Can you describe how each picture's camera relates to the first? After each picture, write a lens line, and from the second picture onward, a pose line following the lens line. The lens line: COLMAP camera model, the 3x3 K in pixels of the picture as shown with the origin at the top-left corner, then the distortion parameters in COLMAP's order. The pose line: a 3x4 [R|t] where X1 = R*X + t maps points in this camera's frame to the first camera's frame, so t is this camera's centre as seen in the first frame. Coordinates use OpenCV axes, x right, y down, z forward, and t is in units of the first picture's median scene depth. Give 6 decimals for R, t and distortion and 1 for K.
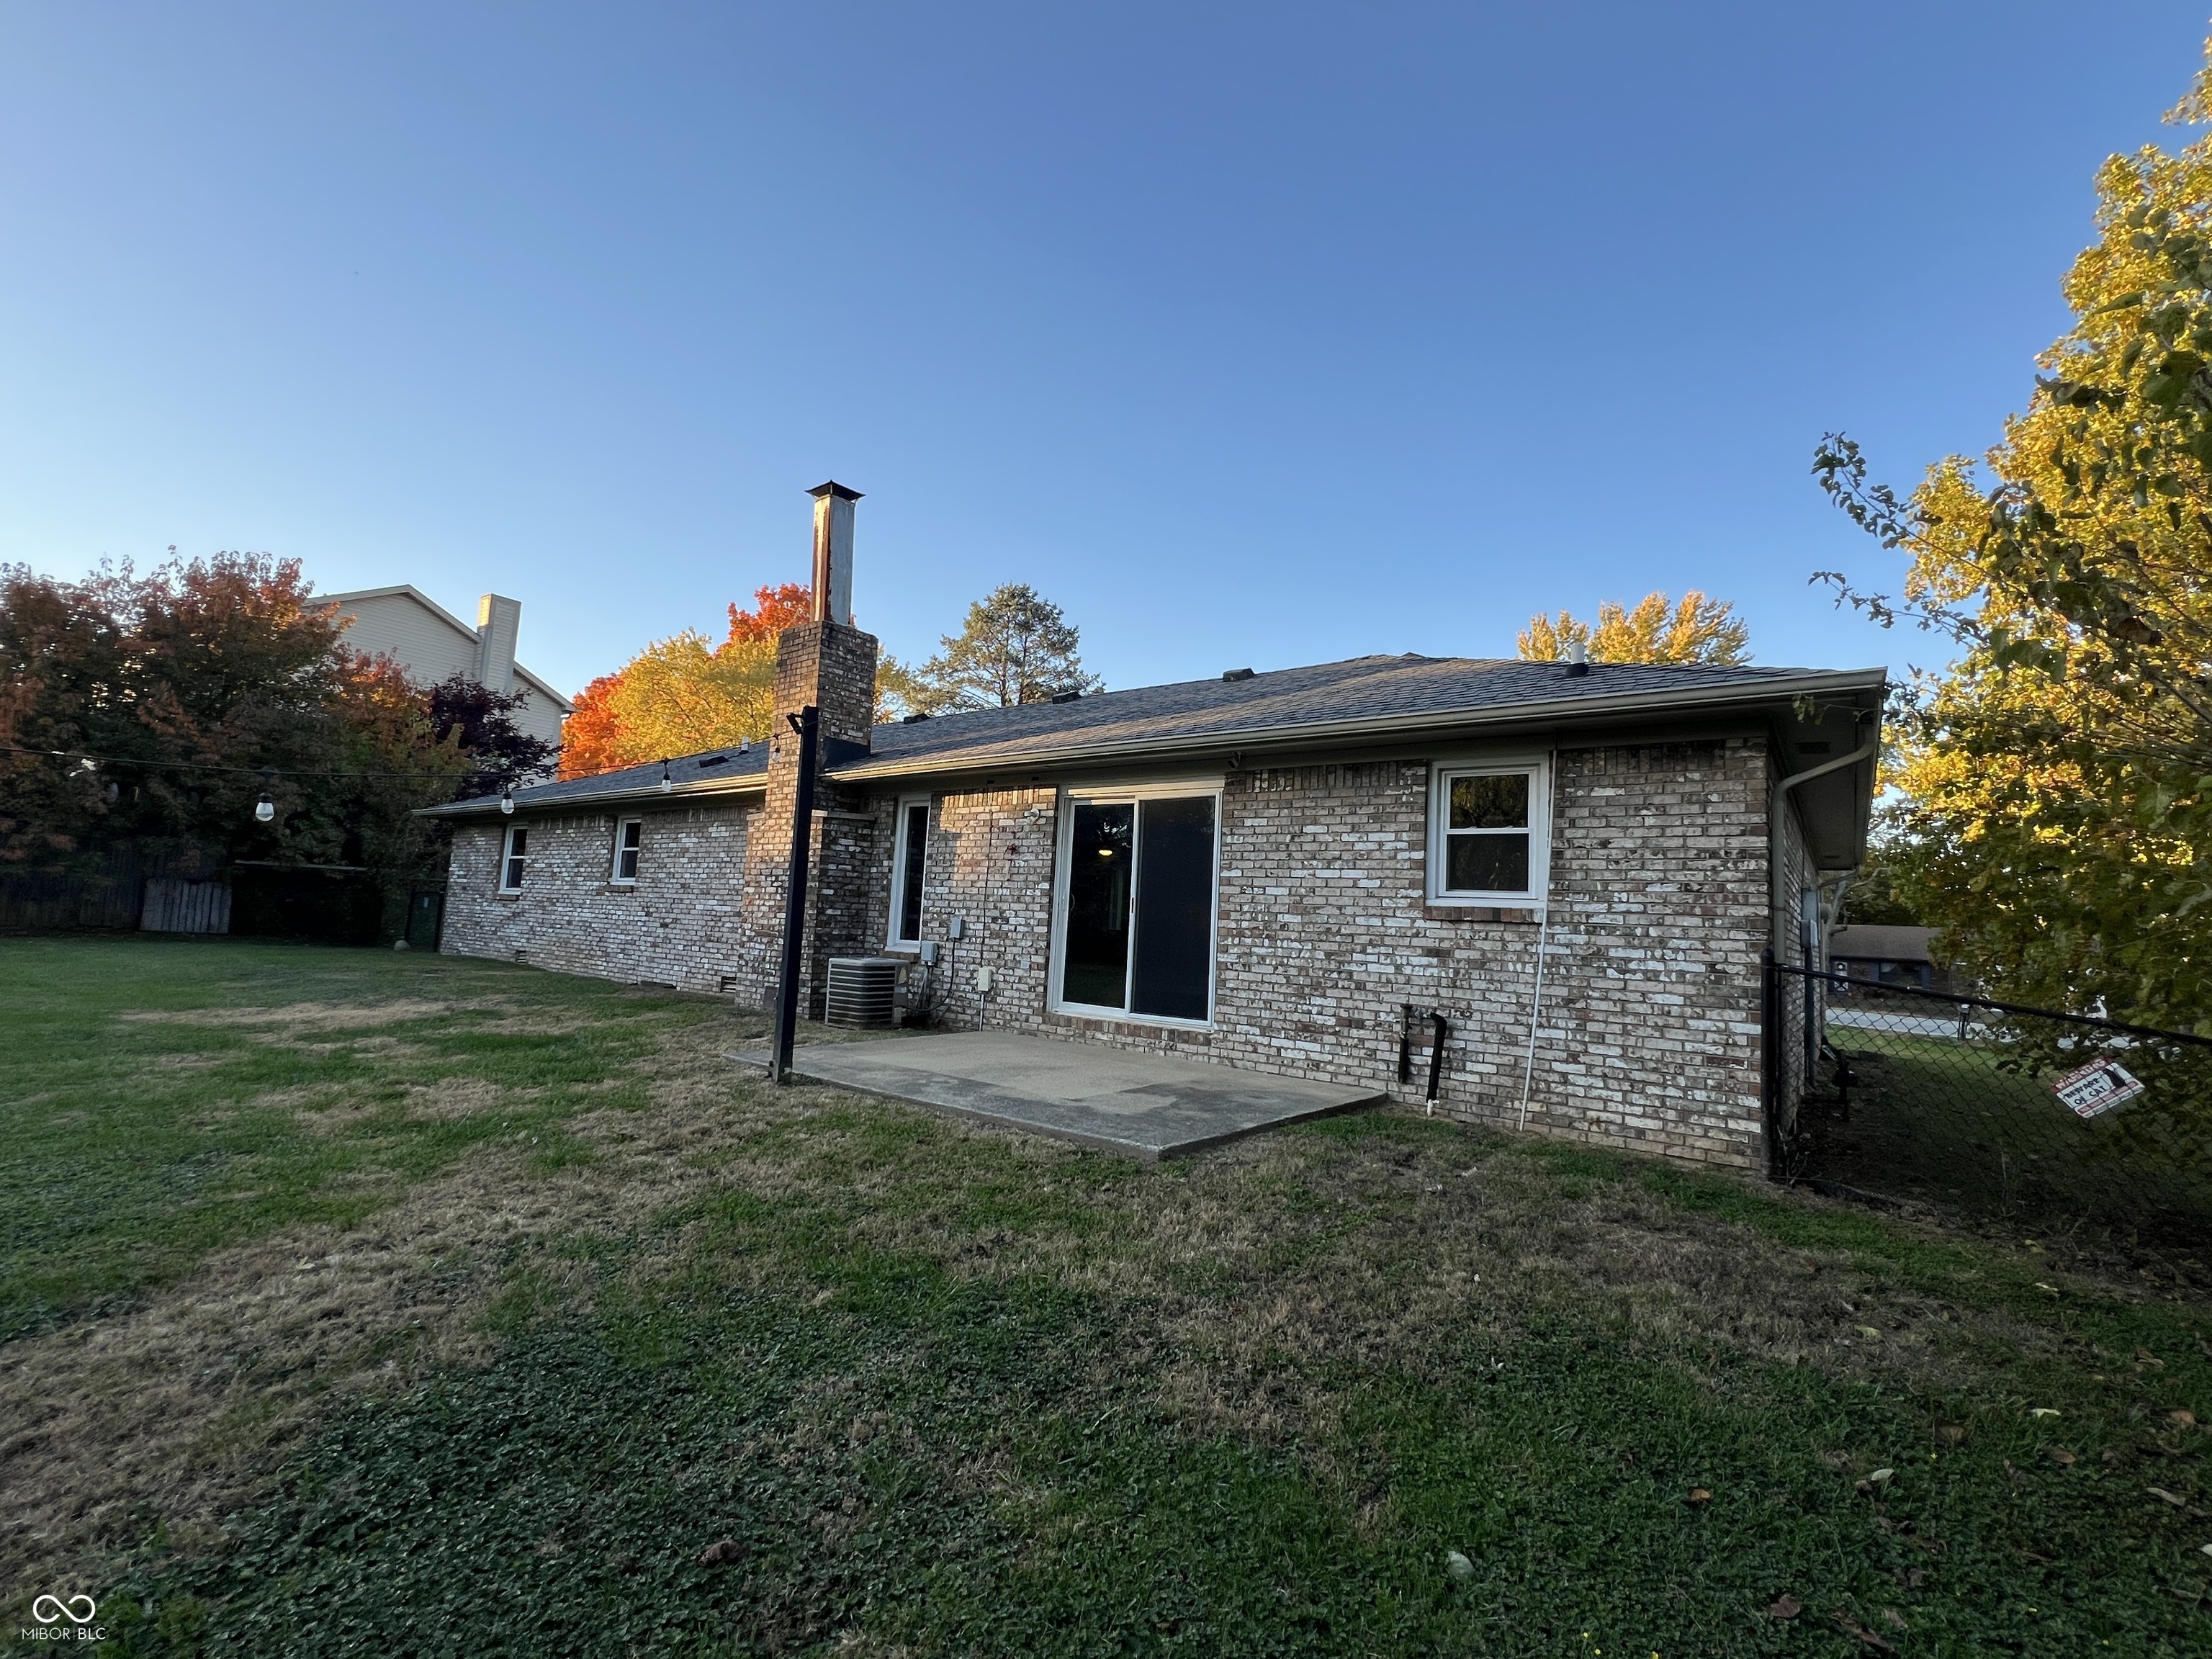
lens RADIAL K [[969.6, 0, 1113.3], [0, 969.6, 831.8], [0, 0, 1]] dist [-0.001755, -0.000124]
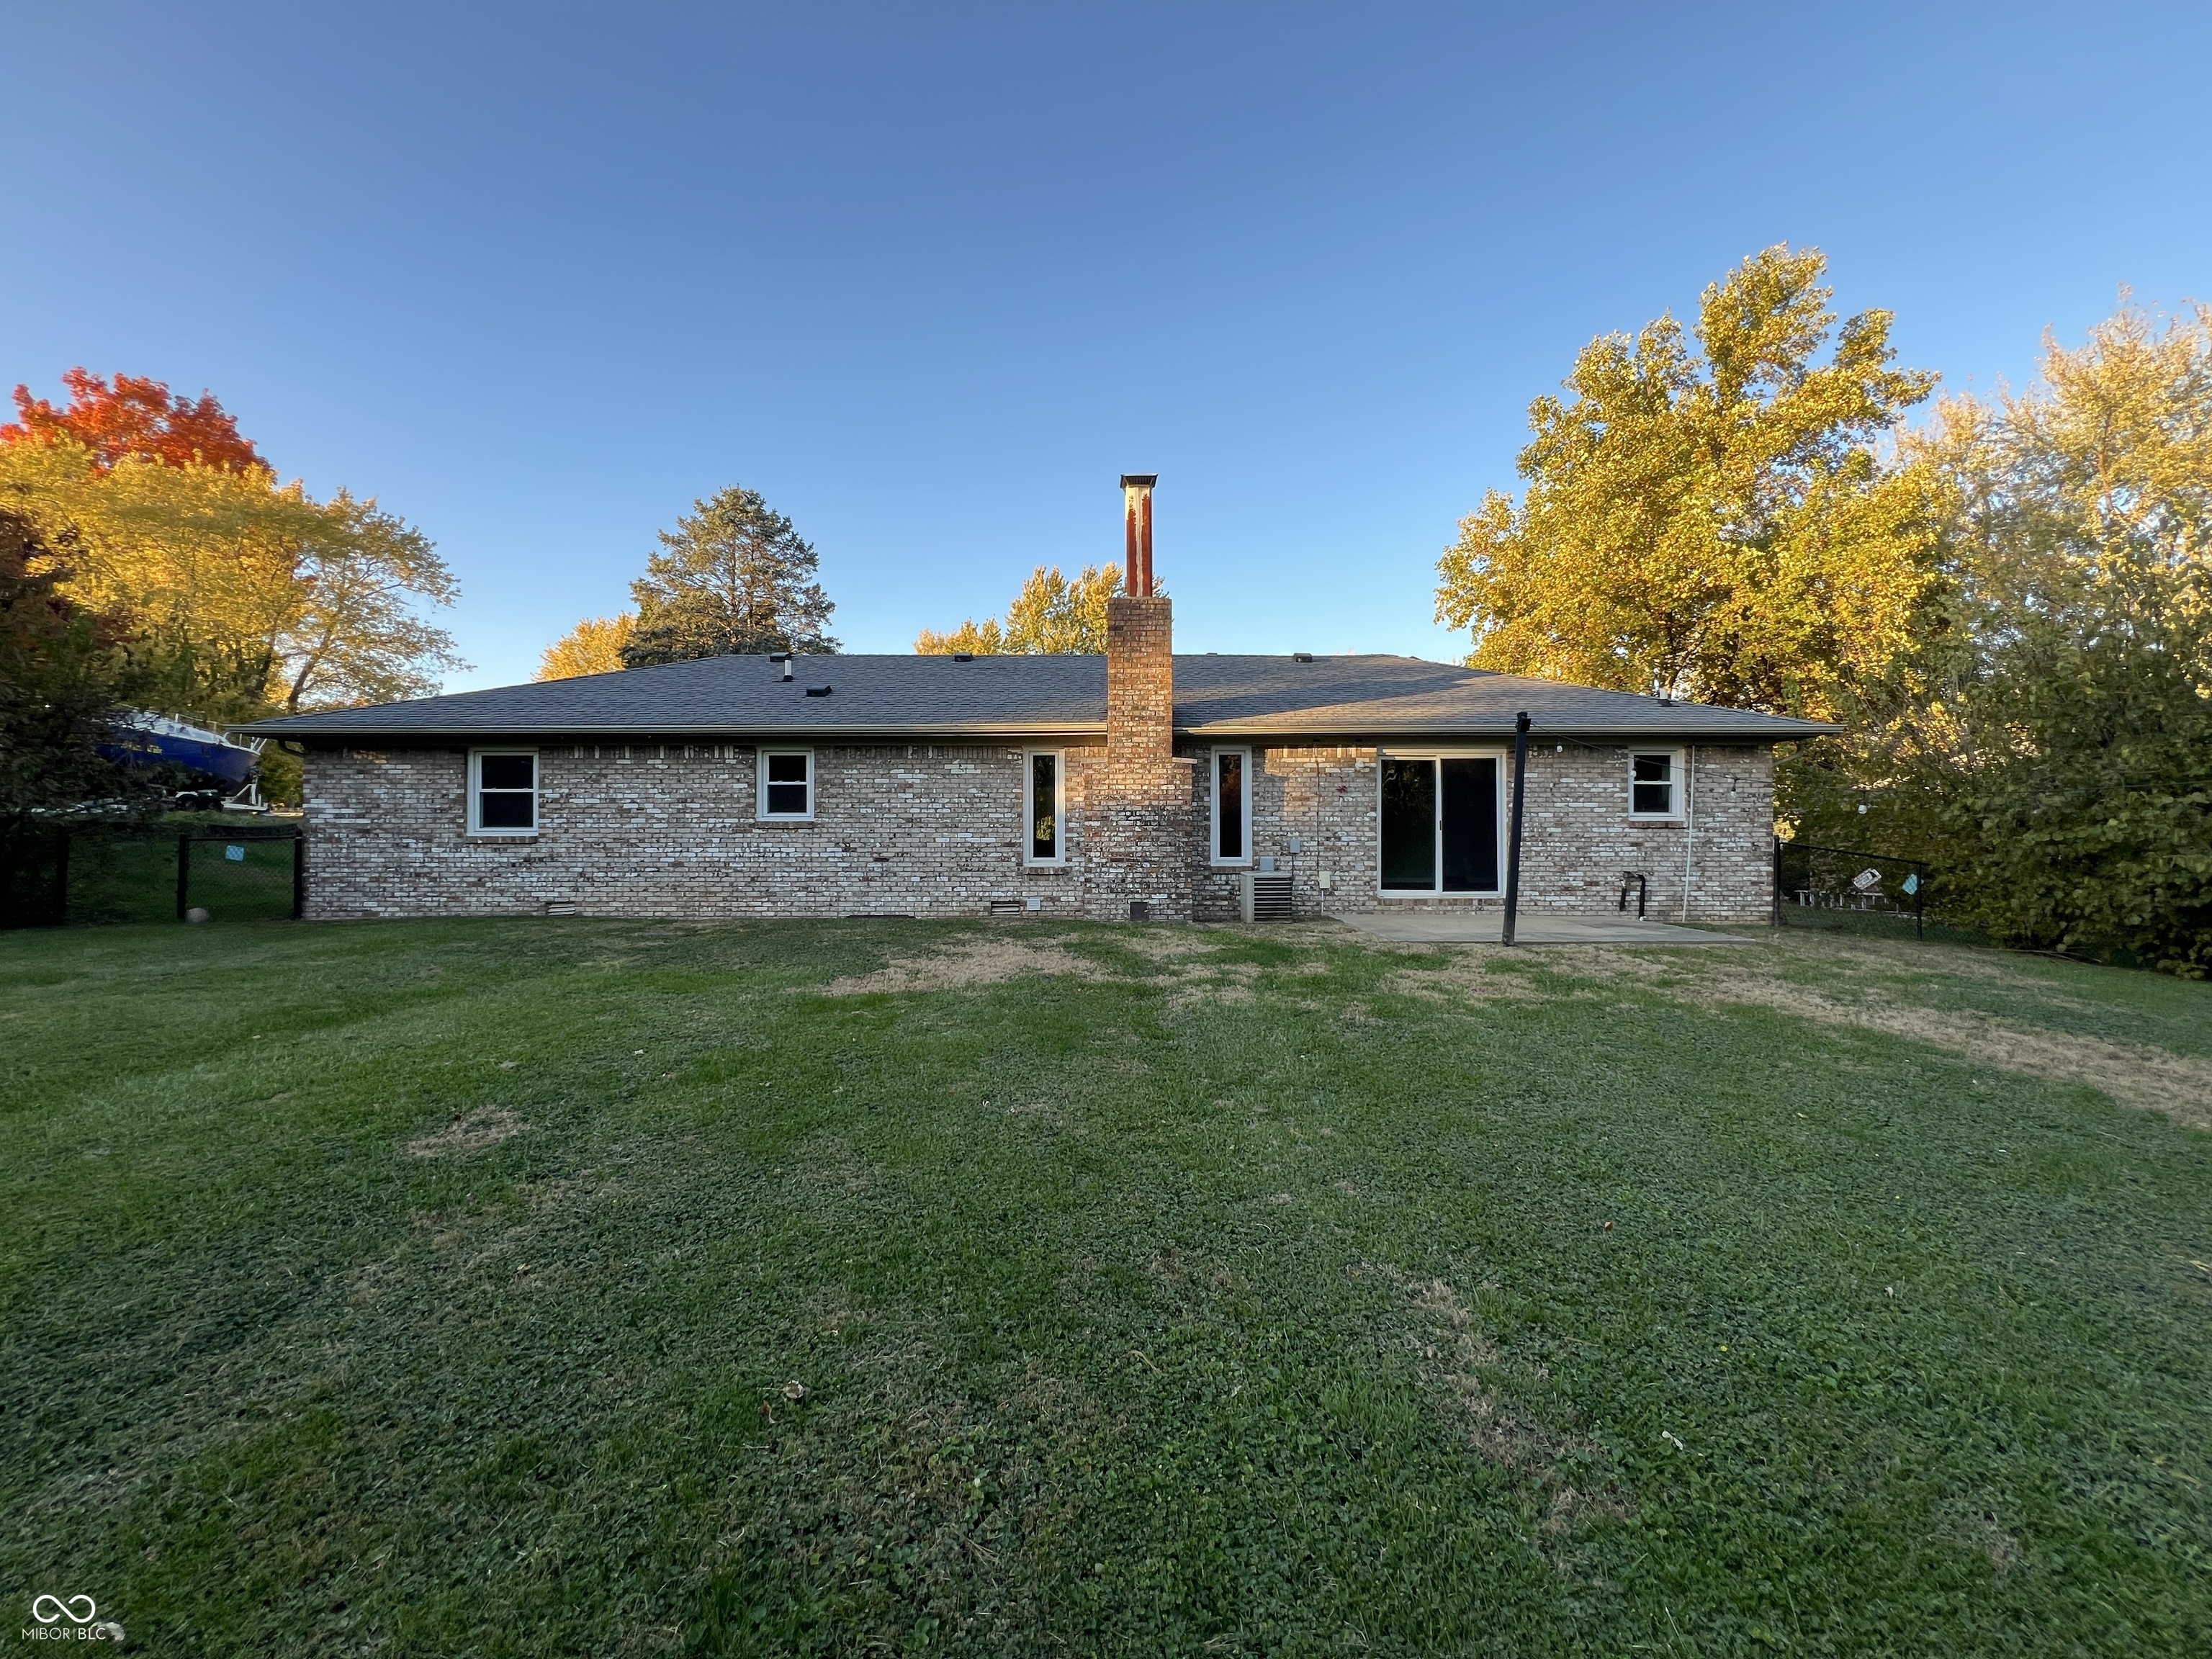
lens RADIAL K [[886.9, 0, 1095.0], [0, 886.9, 830.8], [0, 0, 1]] dist [0.000825, -0.000319]
pose [[0.792084, -0.048206, 0.608505, -1.178310], [-0.020655, 0.994189, 0.105647, -0.051240], [-0.610062, -0.096250, 0.786486, 0.178248]]
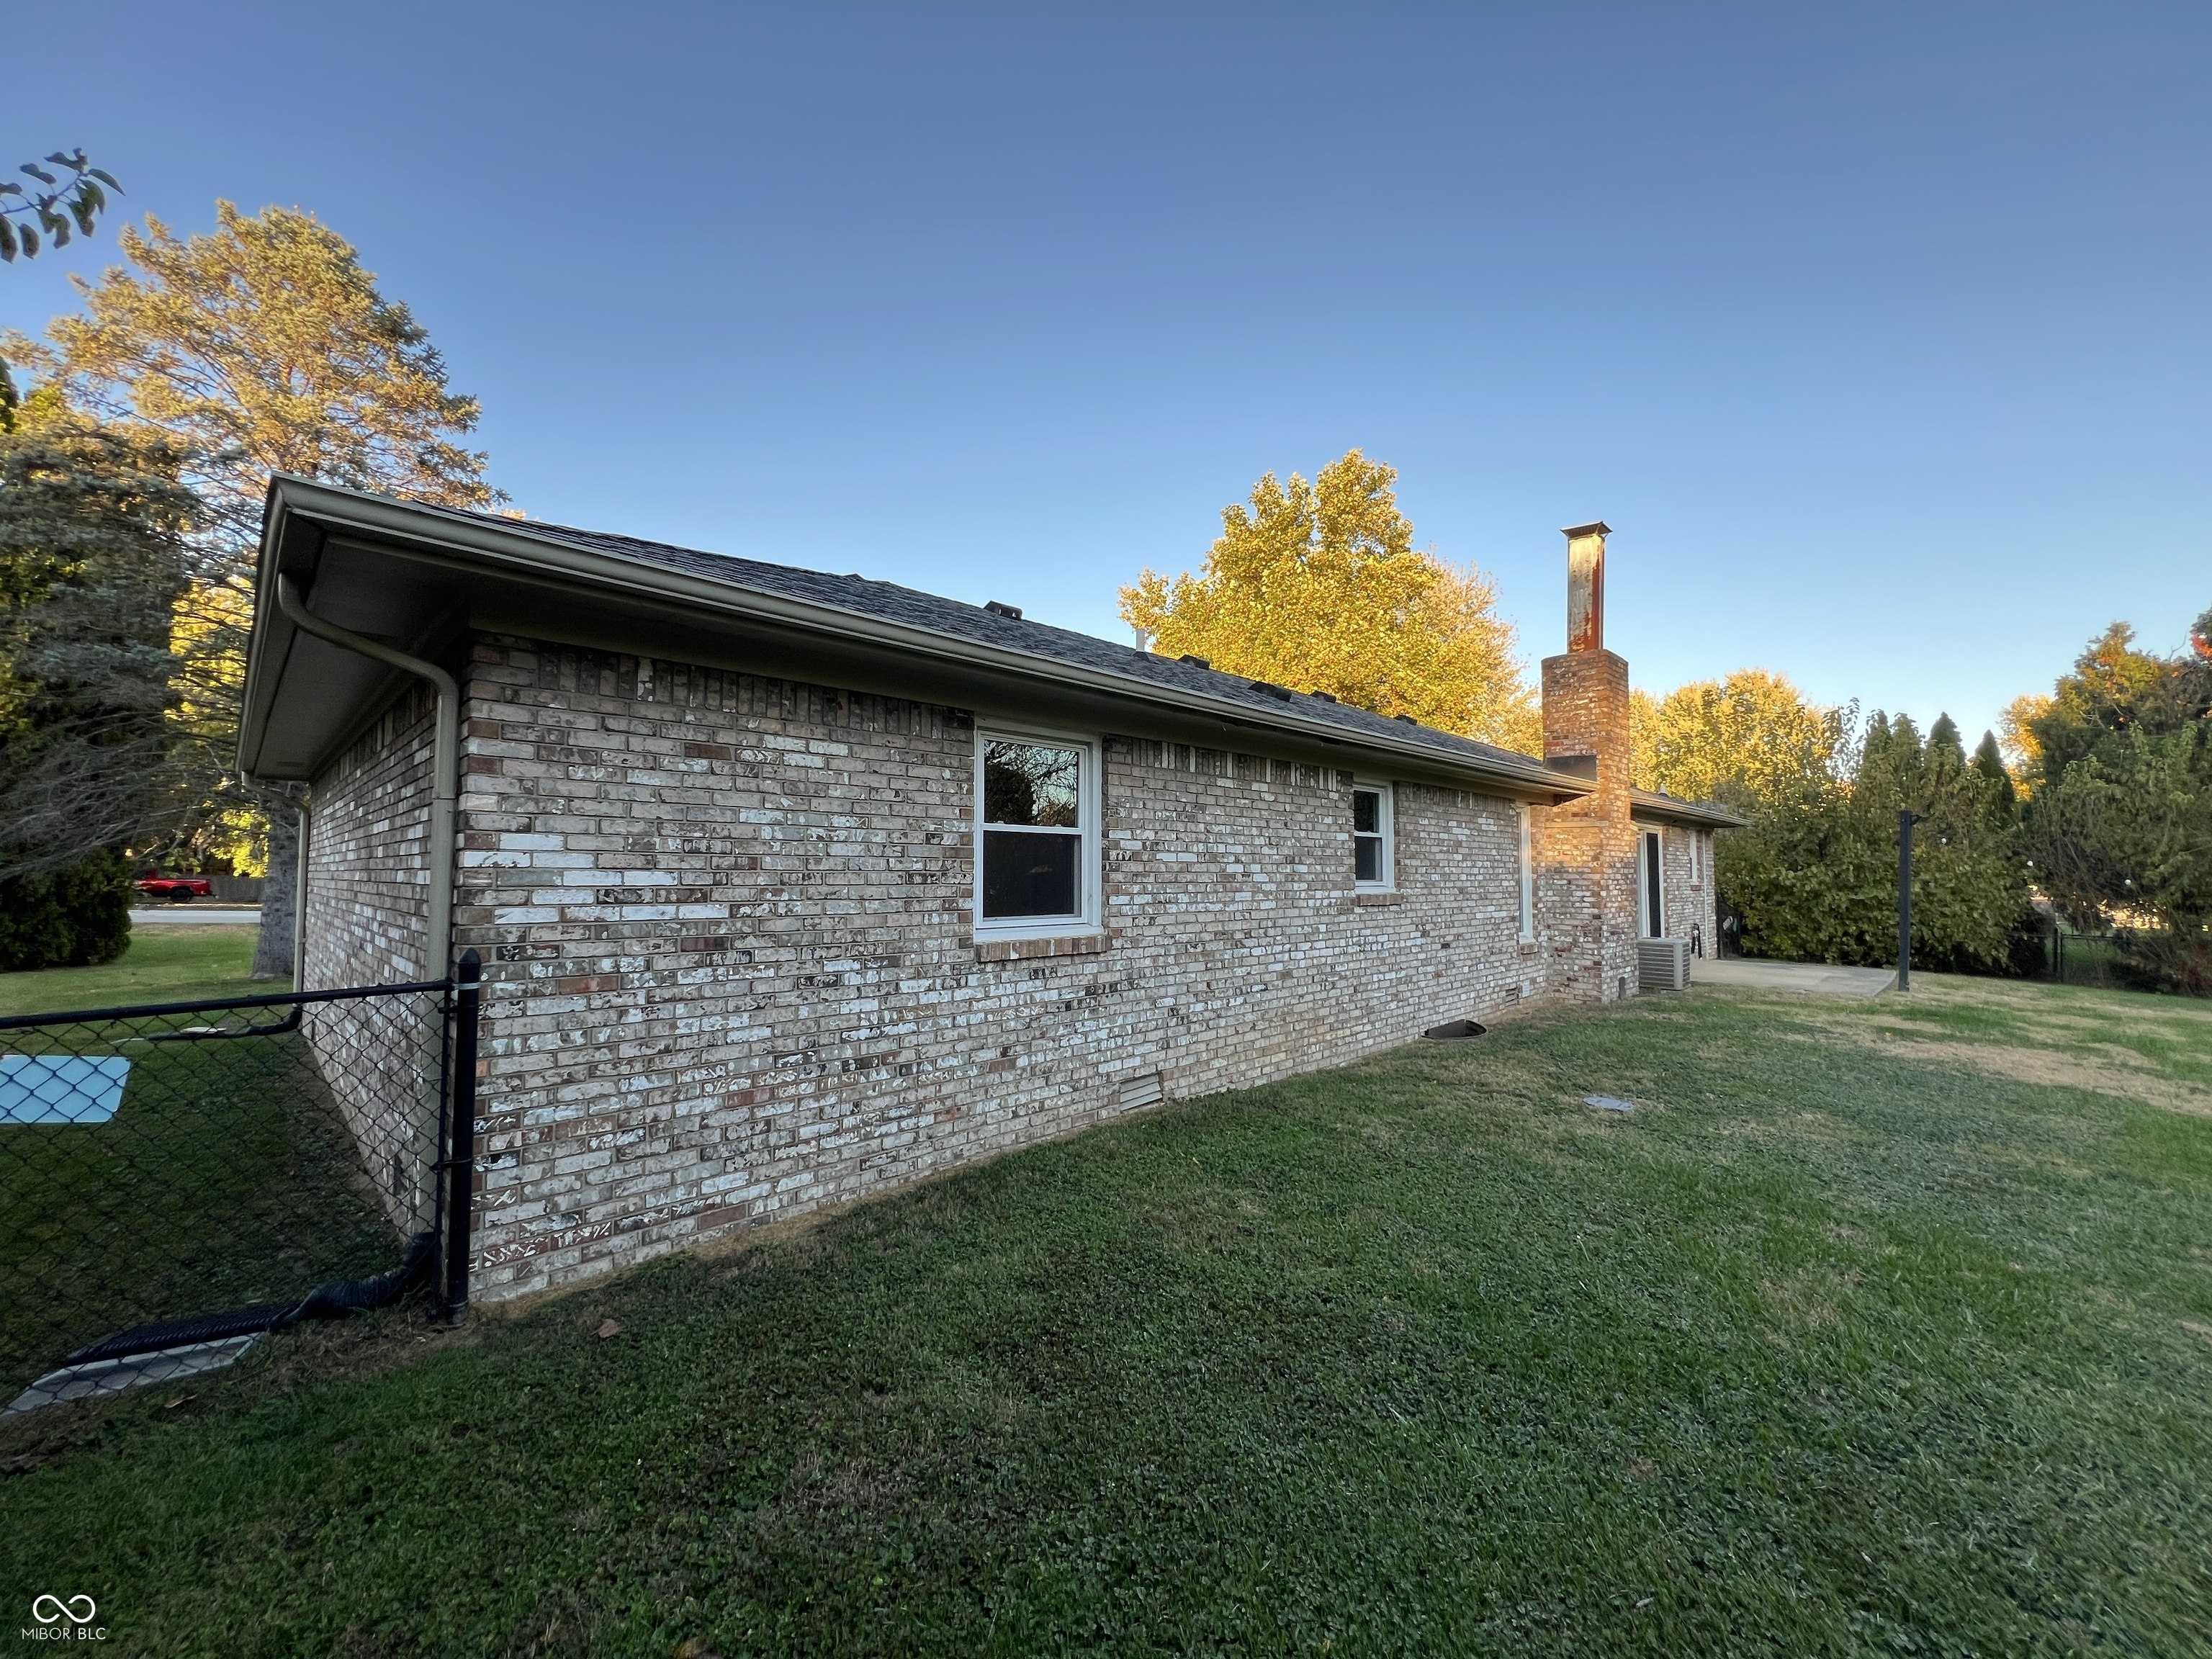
lens RADIAL K [[886.9, 0, 1100.4], [0, 886.9, 832.8], [0, 0, 1]] dist [0.000825, -0.000319]
pose [[0.133039, -0.008320, 0.991076, -1.603698], [-0.099583, 0.994792, 0.021719, 0.032088], [-0.986095, -0.101584, 0.131518, 1.626583]]
